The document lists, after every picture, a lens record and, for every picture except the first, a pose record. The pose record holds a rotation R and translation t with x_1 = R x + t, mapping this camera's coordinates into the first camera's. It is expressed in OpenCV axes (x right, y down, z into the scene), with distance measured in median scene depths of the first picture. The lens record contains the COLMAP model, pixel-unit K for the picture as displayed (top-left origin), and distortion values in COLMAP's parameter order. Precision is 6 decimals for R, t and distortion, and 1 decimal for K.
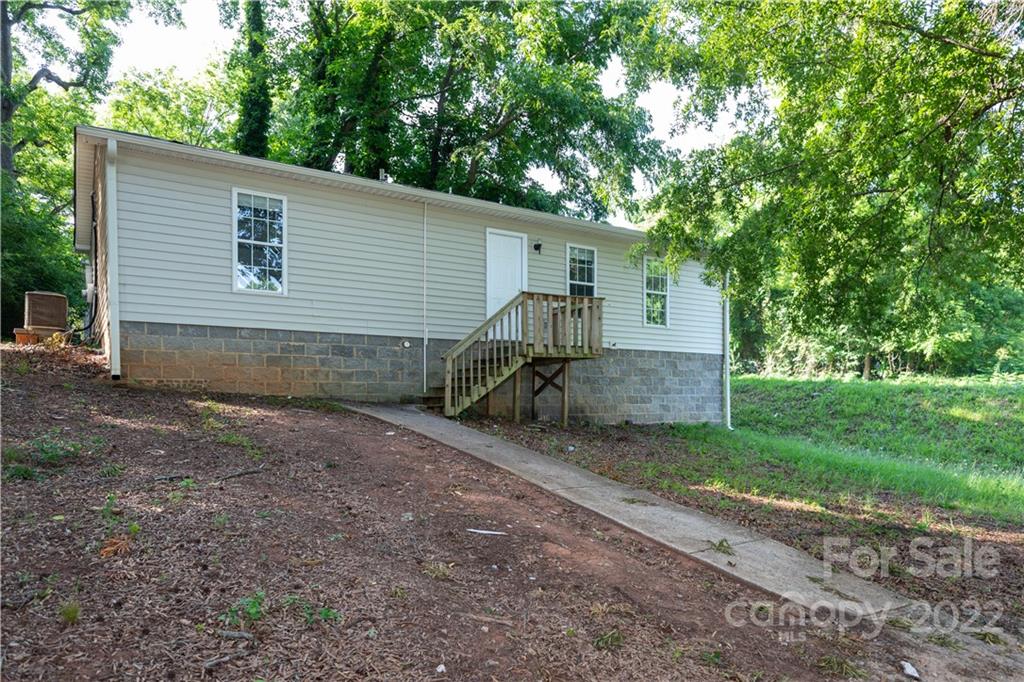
lens RADIAL K [[685.6, 0, 511.8], [0, 685.6, 407.2], [0, 0, 1]] dist [0.004695, -0.000843]
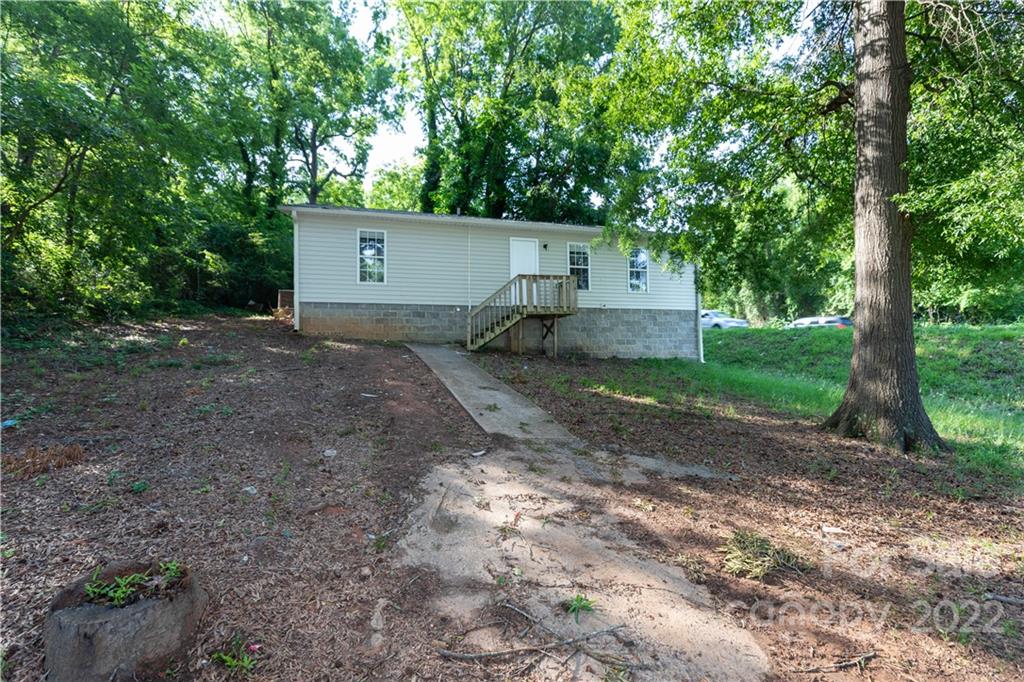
lens RADIAL K [[476.5, 0, 512.0], [0, 476.5, 341.0], [0, 0, 1]] dist [-0.000814, -0.000133]
pose [[0.952039, -0.018389, -0.305422, 0.268467], [0.005927, 0.999113, -0.041681, 0.029017], [0.305918, 0.037872, 0.951304, -0.062764]]
